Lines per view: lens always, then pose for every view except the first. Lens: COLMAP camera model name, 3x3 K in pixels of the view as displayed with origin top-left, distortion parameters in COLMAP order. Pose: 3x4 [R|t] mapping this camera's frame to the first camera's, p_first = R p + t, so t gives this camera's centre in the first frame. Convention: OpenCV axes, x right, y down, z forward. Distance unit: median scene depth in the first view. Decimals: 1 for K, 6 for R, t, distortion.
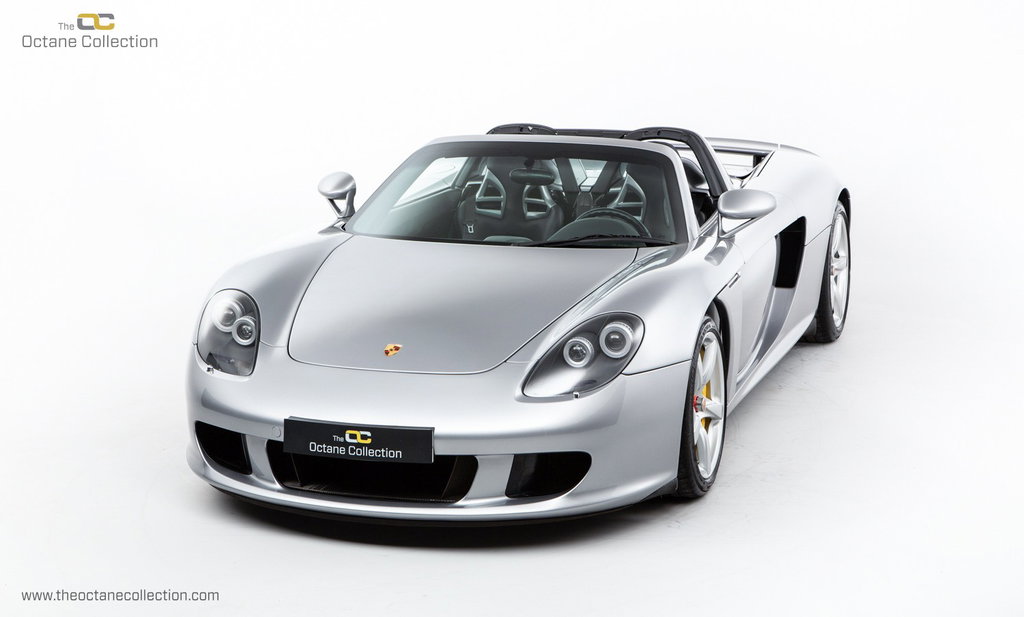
lens RADIAL K [[2066.3, 0, 512.0], [0, 2066.3, 308.5], [0, 0, 1]] dist [0.364527, 0.071359]
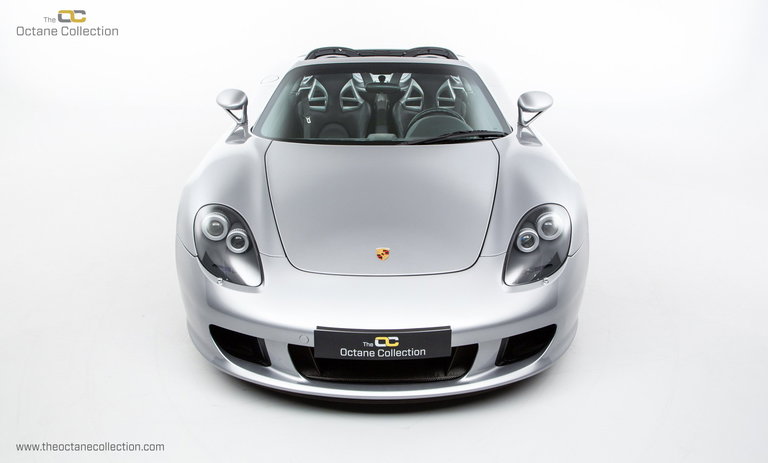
lens RADIAL K [[794.0, 0, 401.0], [0, 794.0, 231.6], [0, 0, 1]] dist [0.003601, 0.001483]
pose [[0.944708, -0.106207, 0.310237, -0.182034], [0.055338, 0.984163, 0.168408, -0.066531], [-0.323210, -0.141929, 0.935623, 0.548829]]
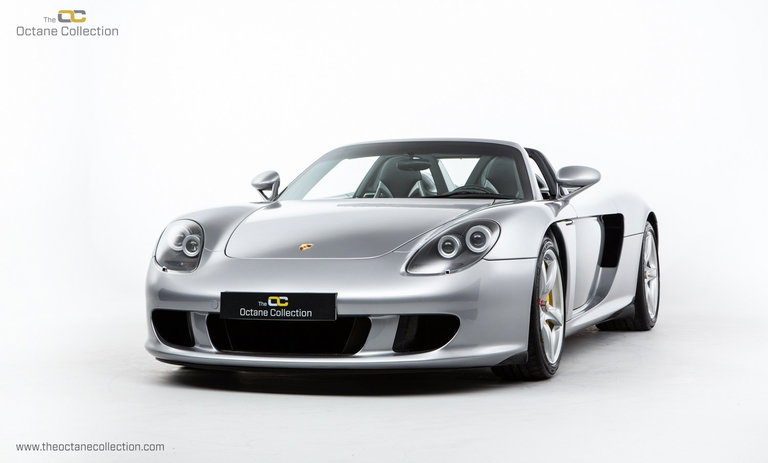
lens RADIAL K [[1549.8, 0, 384.0], [0, 1549.8, 231.5], [0, 0, 1]] dist [0.364527, 0.071359]
pose [[0.999912, -0.005344, -0.012175, 0.003196], [0.003194, 0.985407, -0.170187, 0.169387], [0.012907, 0.170133, 0.985337, 0.041546]]
